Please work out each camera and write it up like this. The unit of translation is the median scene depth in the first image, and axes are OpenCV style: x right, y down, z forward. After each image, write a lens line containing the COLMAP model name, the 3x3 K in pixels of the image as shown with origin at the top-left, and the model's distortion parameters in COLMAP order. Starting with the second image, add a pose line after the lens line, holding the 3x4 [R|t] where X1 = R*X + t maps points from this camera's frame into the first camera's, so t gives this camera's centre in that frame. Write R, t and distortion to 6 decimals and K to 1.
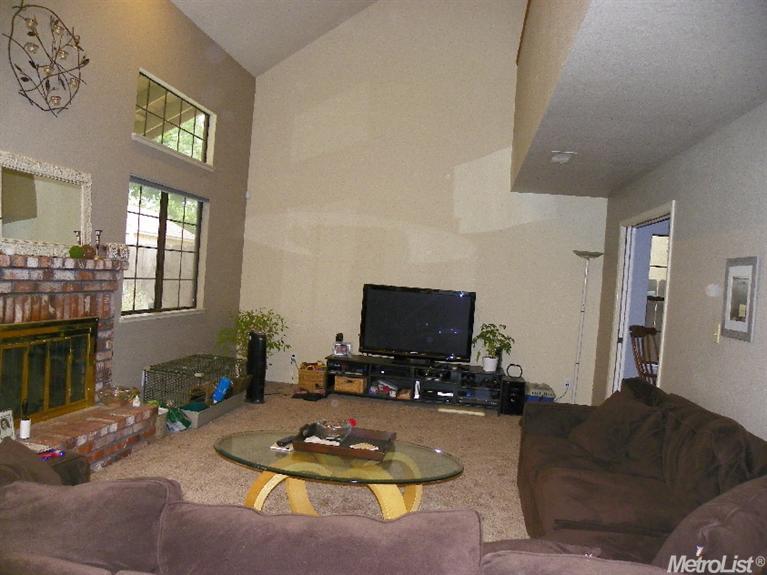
lens RADIAL K [[587.7, 0, 383.5], [0, 587.7, 287.5], [0, 0, 1]] dist [-0.120143, -0.000146]
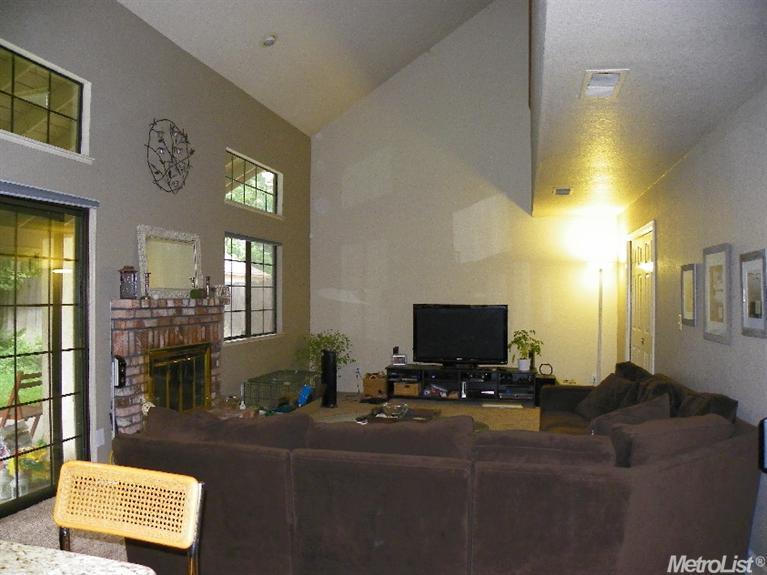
lens RADIAL K [[587.7, 0, 383.5], [0, 587.7, 287.5], [0, 0, 1]] dist [-0.120143, -0.000146]
pose [[0.993722, -0.068446, -0.088492, 0.015292], [0.065175, 0.997098, -0.039348, 0.003508], [0.090929, 0.033334, 0.995299, -0.208416]]
